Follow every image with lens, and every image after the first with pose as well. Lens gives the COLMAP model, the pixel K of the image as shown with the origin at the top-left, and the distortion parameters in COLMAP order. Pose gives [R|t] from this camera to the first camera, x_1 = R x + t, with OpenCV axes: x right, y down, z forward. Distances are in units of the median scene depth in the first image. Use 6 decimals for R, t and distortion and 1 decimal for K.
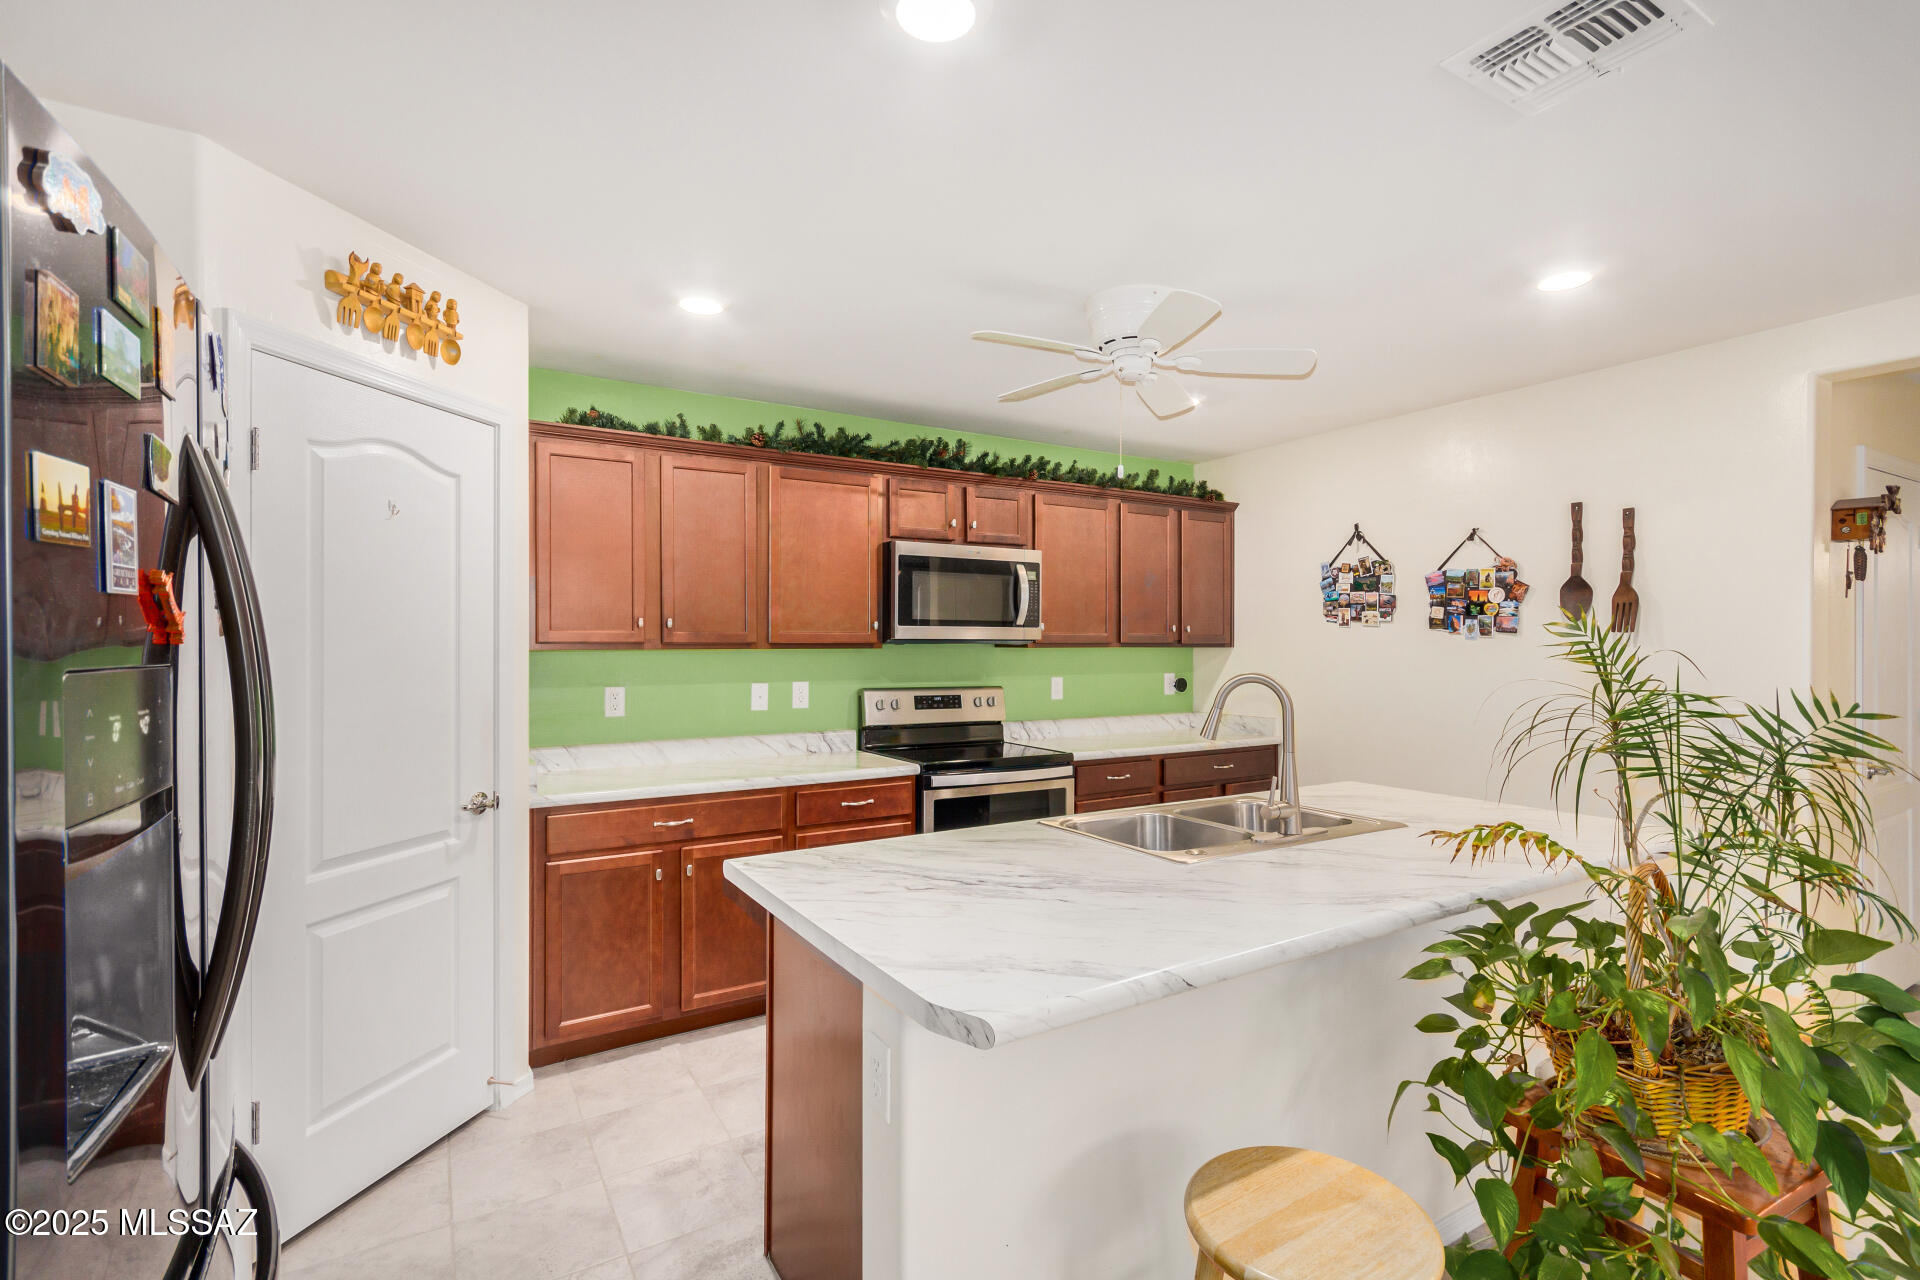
lens RADIAL K [[887.0, 0, 967.1], [0, 887.0, 645.6], [0, 0, 1]] dist [0.003845, 0.000105]
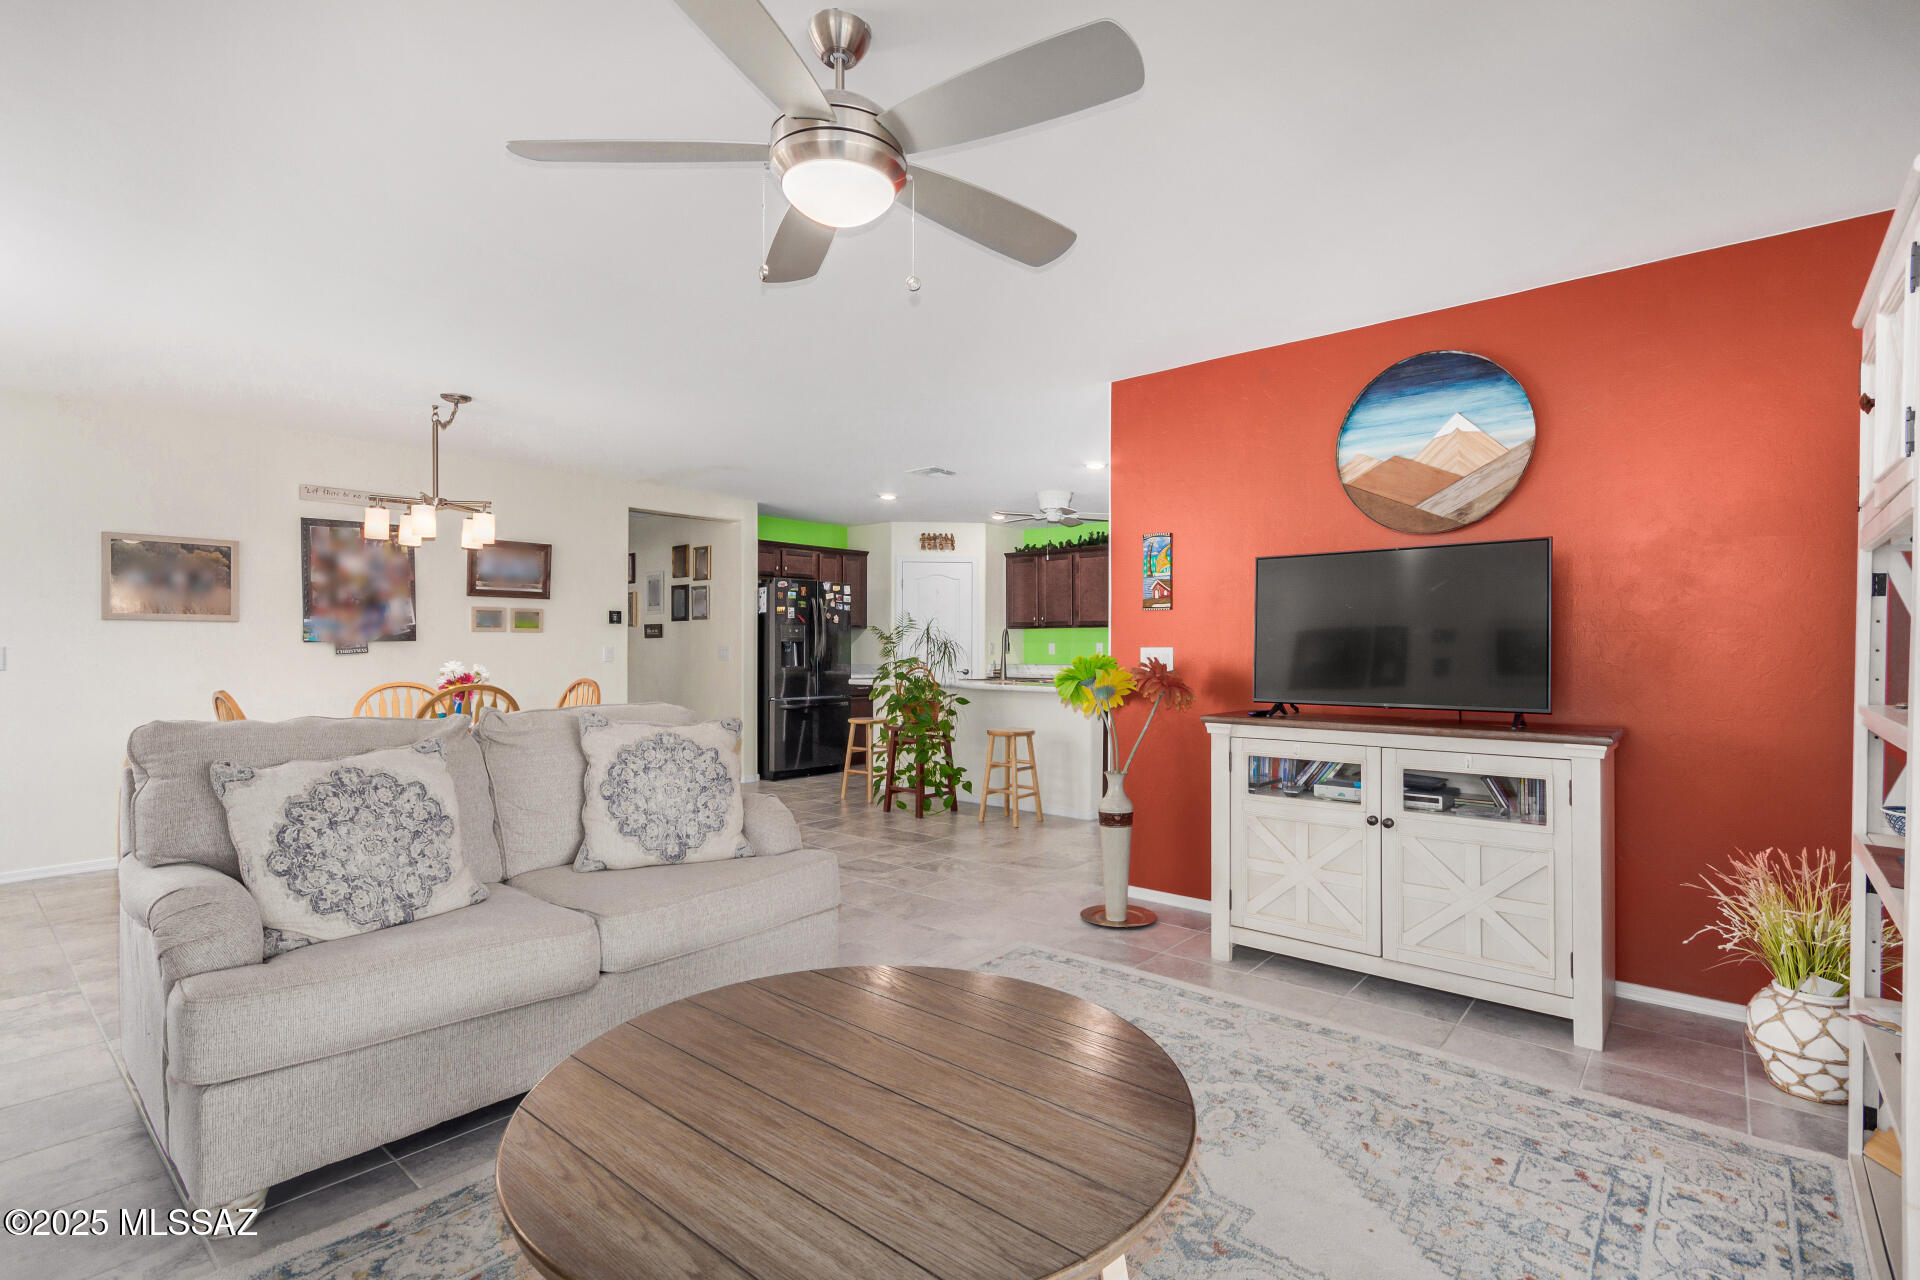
lens RADIAL K [[887.0, 0, 972.6], [0, 887.0, 643.7], [0, 0, 1]] dist [0.003845, 0.000105]
pose [[0.323705, -0.006133, -0.946138, 2.036522], [-0.001567, 0.999974, -0.007018, 0.067041], [0.946157, 0.003754, 0.323687, -0.079768]]
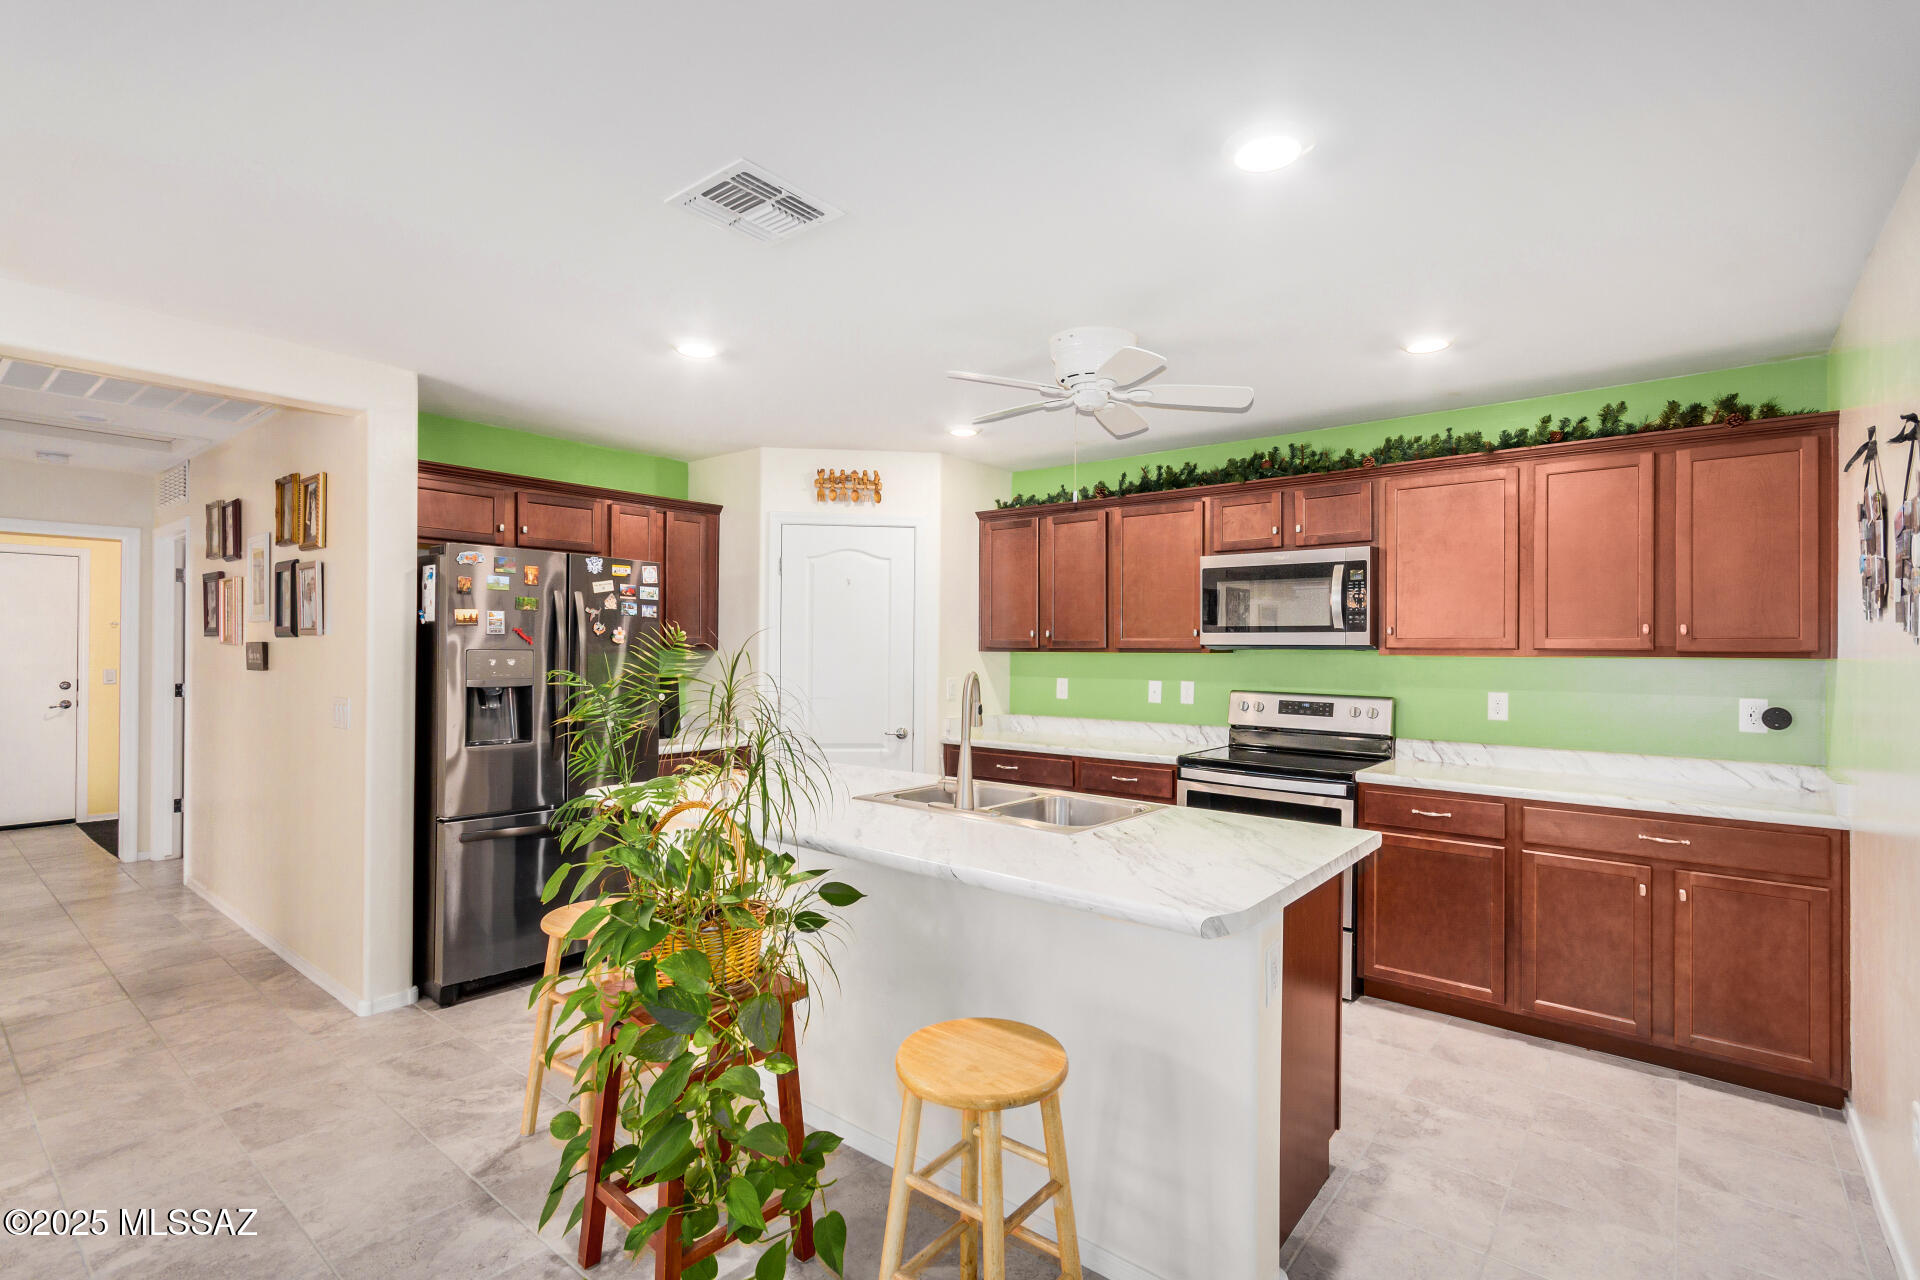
lens RADIAL K [[887.0, 0, 976.2], [0, 887.0, 647.7], [0, 0, 1]] dist [0.003845, 0.000105]
pose [[0.349345, 0.002059, -0.936992, 0.910003], [-0.007814, 0.999969, -0.000716, -0.000763], [0.936962, 0.007572, 0.349350, 0.365360]]
